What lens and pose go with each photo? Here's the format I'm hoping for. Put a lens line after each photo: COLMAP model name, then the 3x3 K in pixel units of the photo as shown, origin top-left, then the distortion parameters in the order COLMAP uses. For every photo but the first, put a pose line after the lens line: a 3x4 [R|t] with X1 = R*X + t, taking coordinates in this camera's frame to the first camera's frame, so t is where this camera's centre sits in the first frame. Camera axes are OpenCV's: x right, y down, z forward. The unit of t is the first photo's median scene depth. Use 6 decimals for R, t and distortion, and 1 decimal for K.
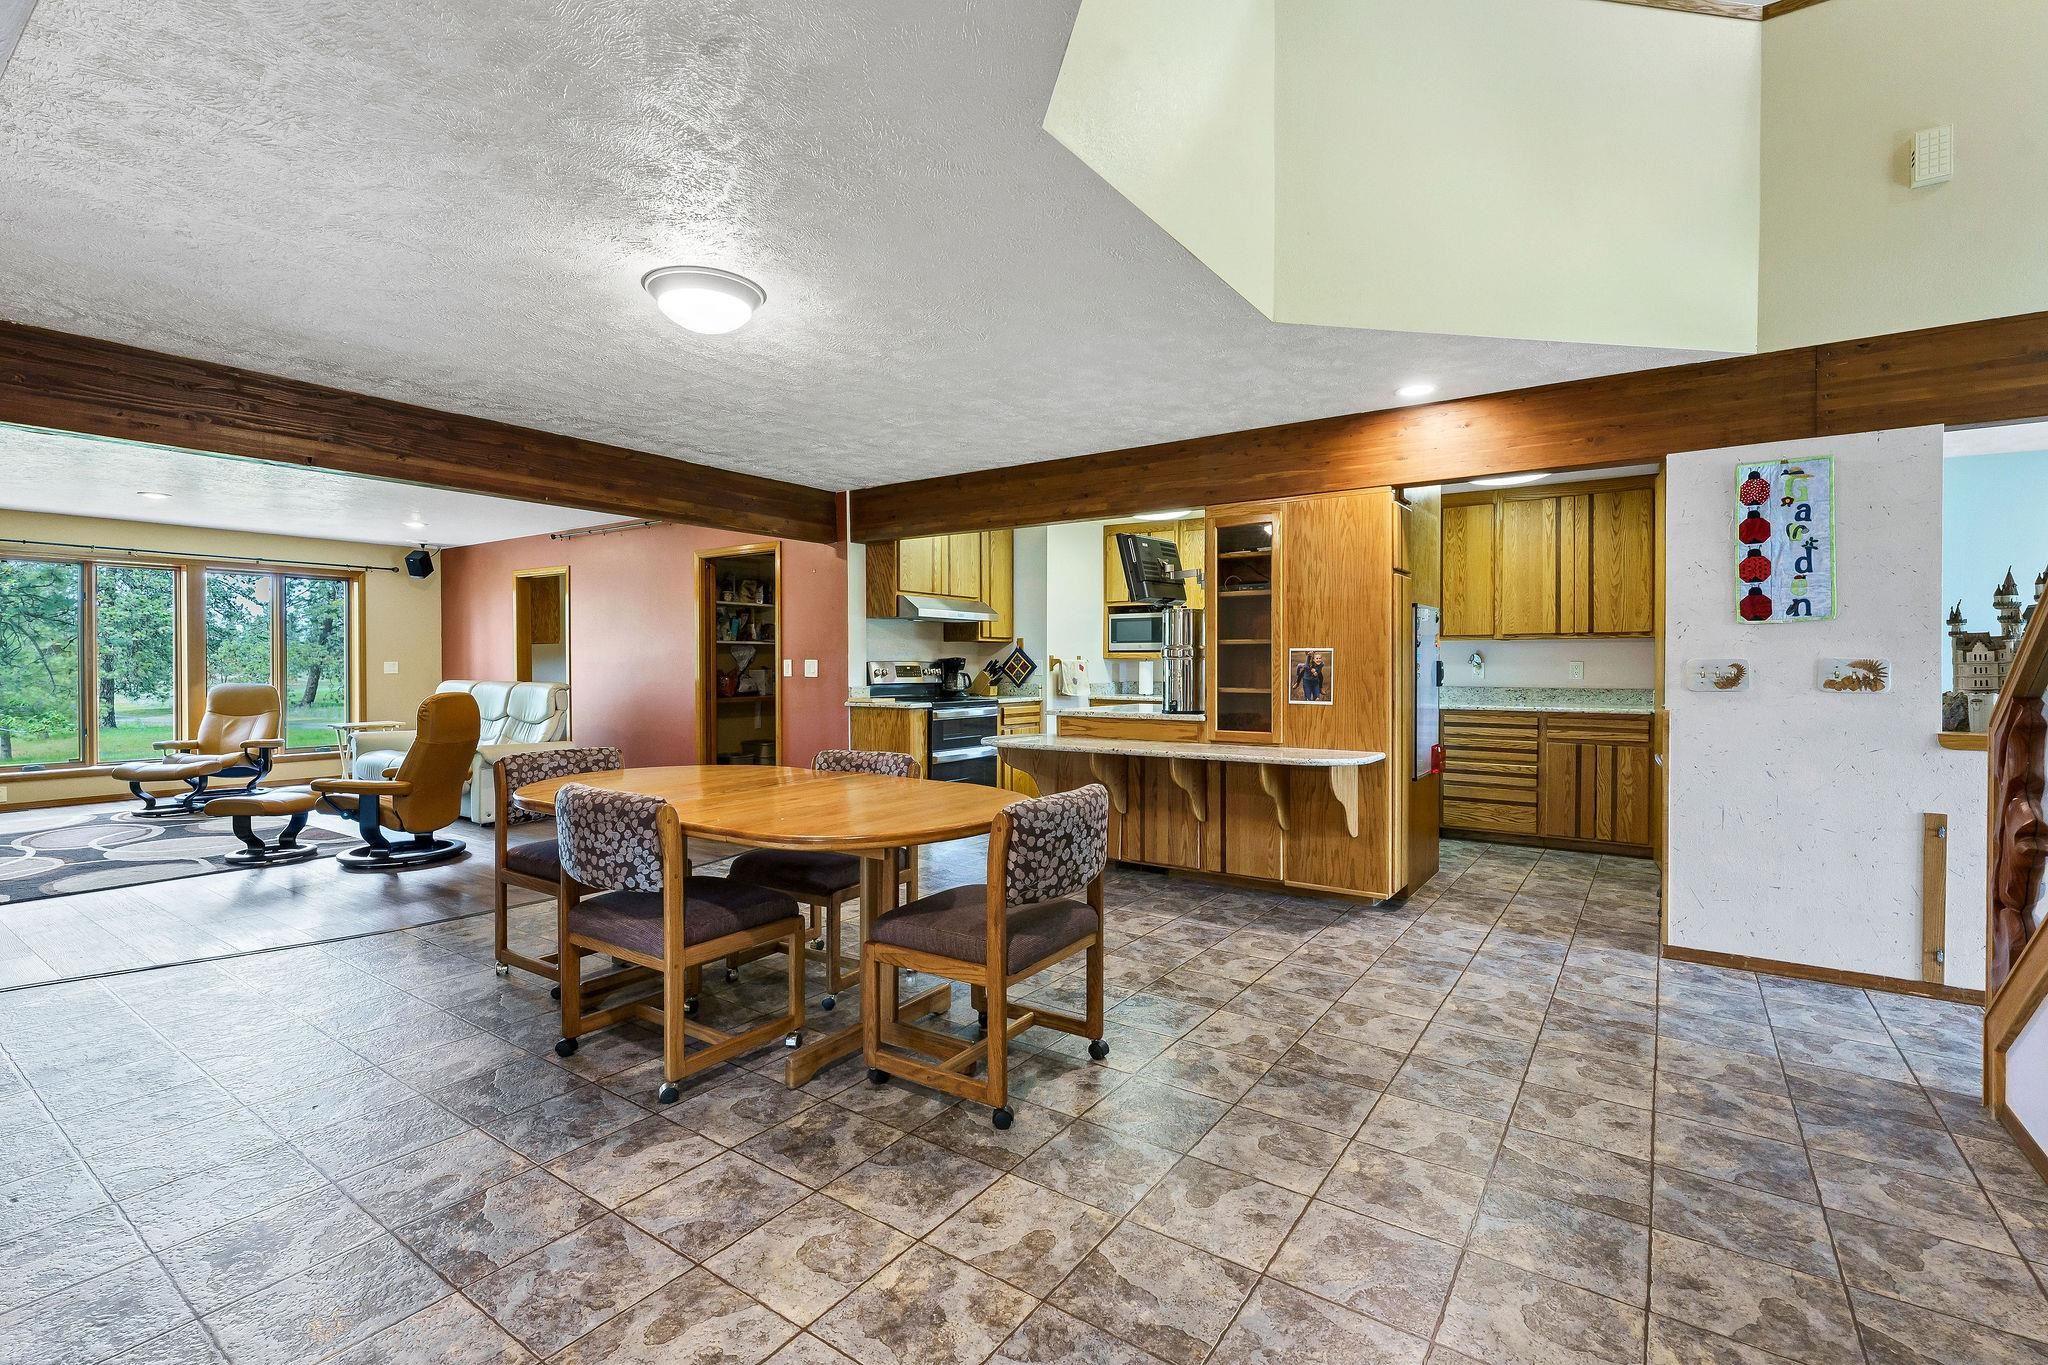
lens RADIAL K [[902.4, 0, 1024.0], [0, 902.4, 672.0], [0, 0, 1]] dist [-0.002990, -0.000616]
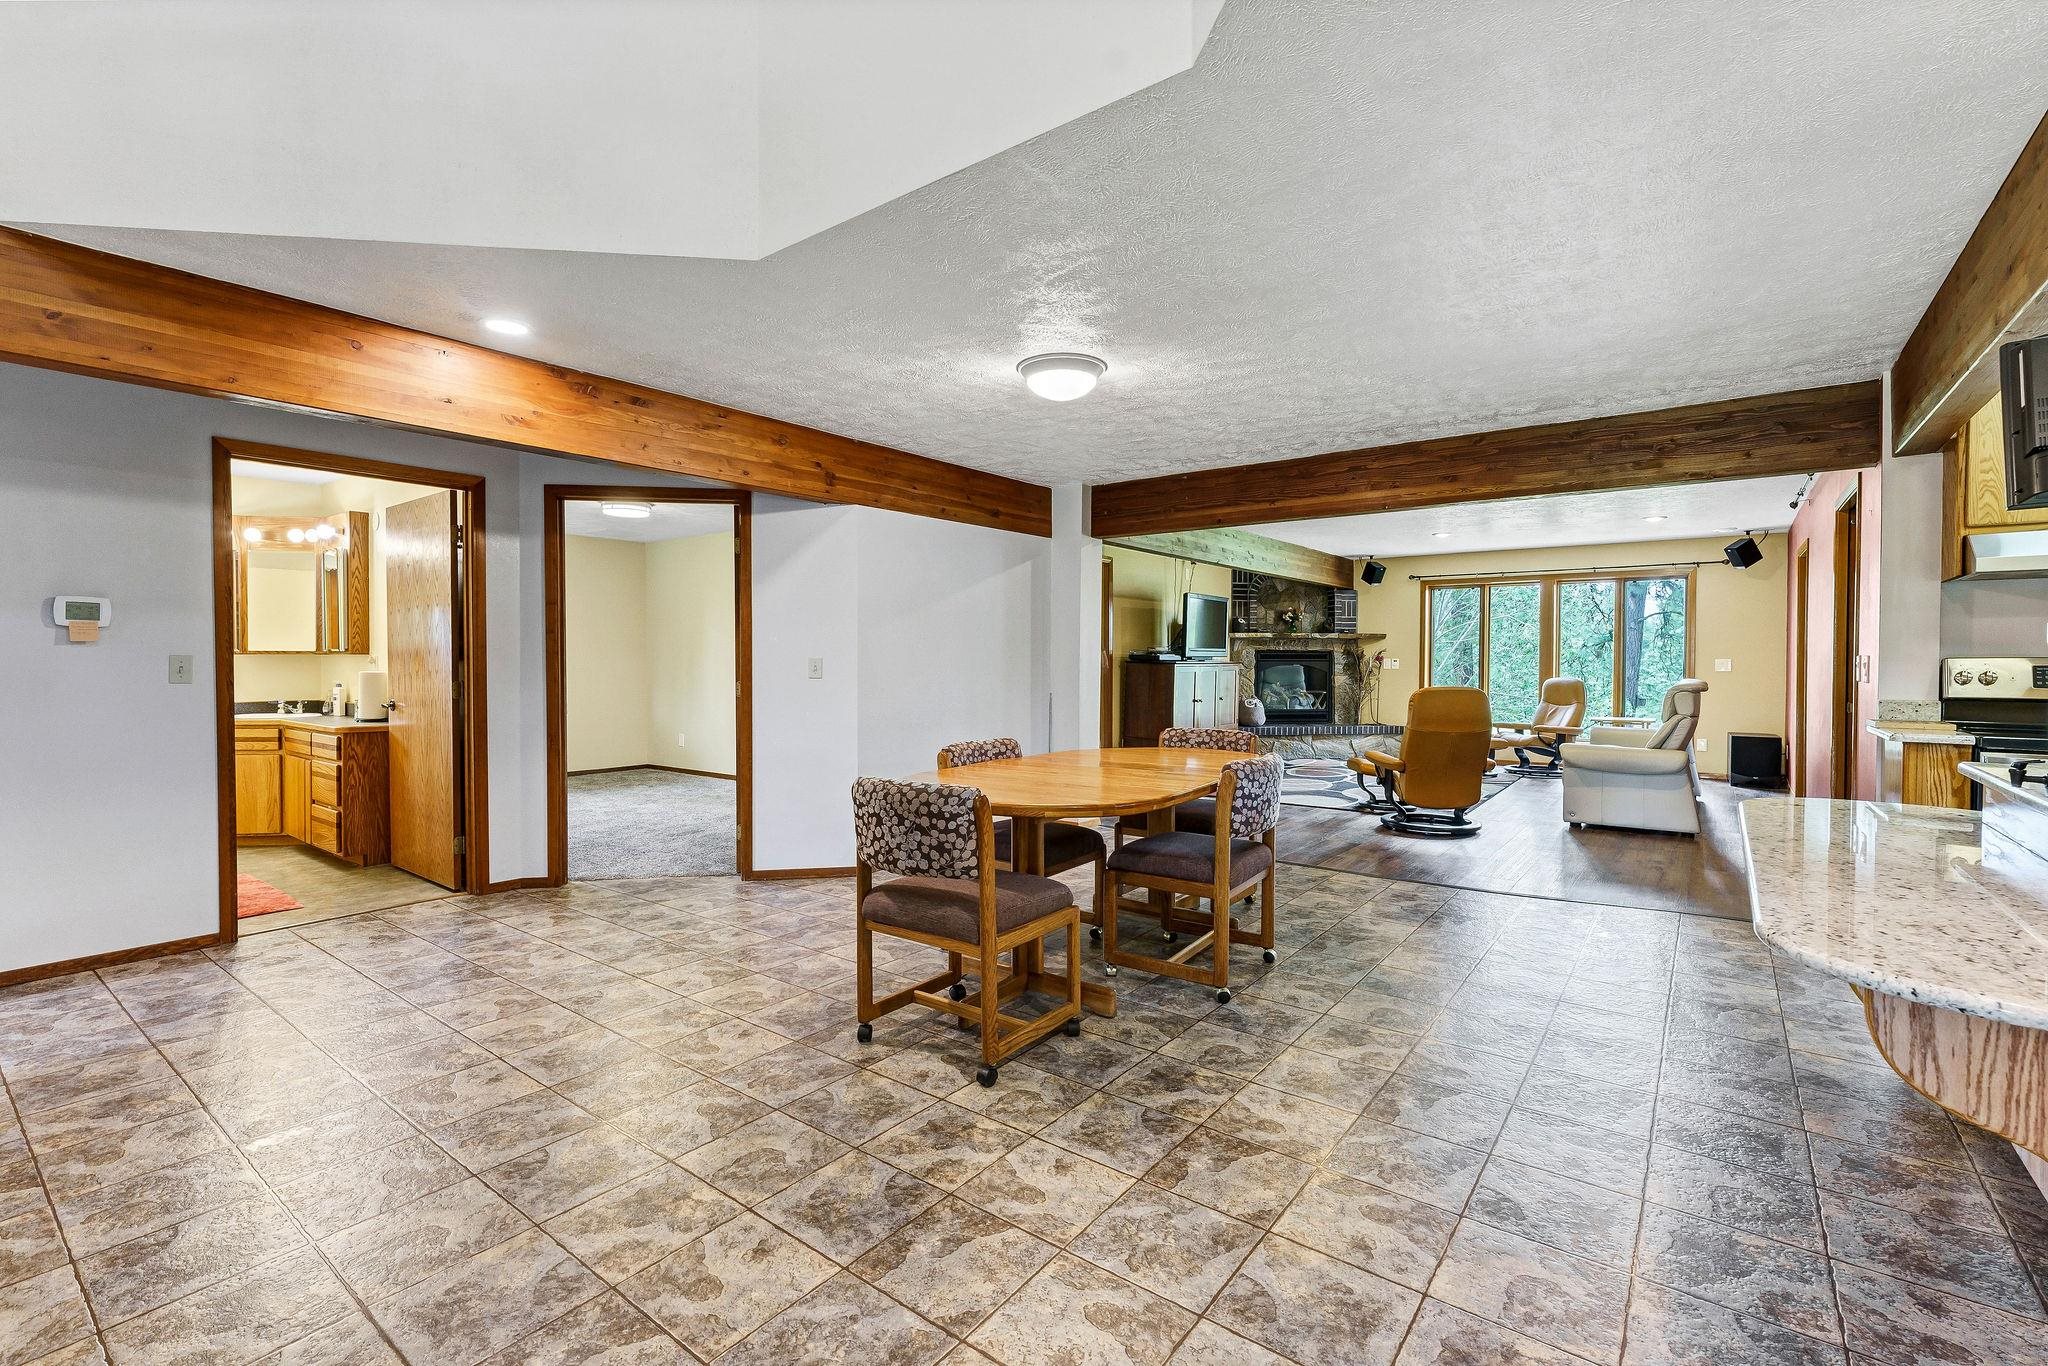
lens RADIAL K [[902.4, 0, 1024.0], [0, 902.4, 672.5], [0, 0, 1]] dist [-0.002990, -0.000616]
pose [[-0.035070, 0.013392, -0.999295, 0.955884], [-0.009195, 0.999864, 0.013722, -0.008420], [0.999343, 0.009670, -0.034942, 1.017150]]
